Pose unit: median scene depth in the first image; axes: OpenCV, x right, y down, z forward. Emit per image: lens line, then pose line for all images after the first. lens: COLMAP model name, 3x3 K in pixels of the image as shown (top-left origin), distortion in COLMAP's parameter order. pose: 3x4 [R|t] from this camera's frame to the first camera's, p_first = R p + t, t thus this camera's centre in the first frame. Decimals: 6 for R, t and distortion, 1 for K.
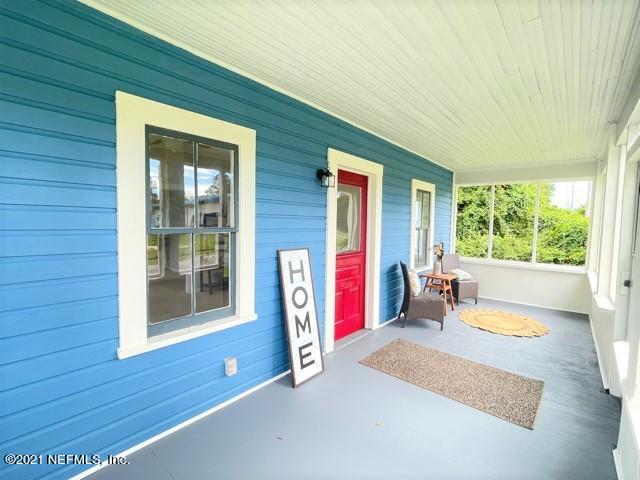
lens RADIAL K [[308.5, 0, 318.3], [0, 308.5, 241.3], [0, 0, 1]] dist [-0.002617, 0.000789]
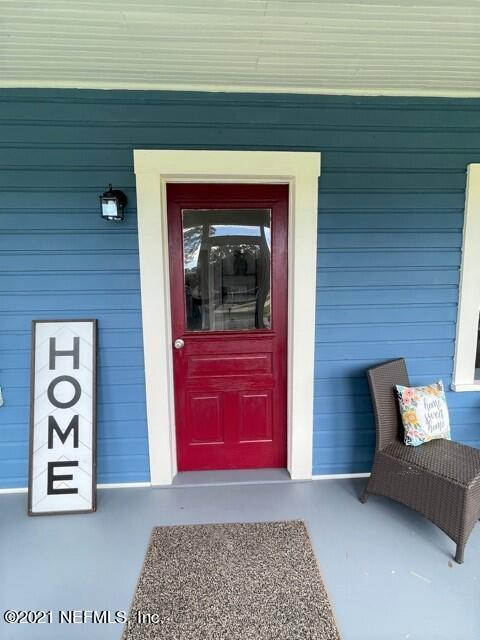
lens RADIAL K [[308.5, 0, 240.1], [0, 308.5, 319.0], [0, 0, 1]] dist [-0.002617, 0.000789]
pose [[0.681916, 0.070225, -0.728052, 0.676163], [-0.021365, 0.996868, 0.076143, -0.037426], [0.731119, -0.036368, 0.681280, 0.810424]]
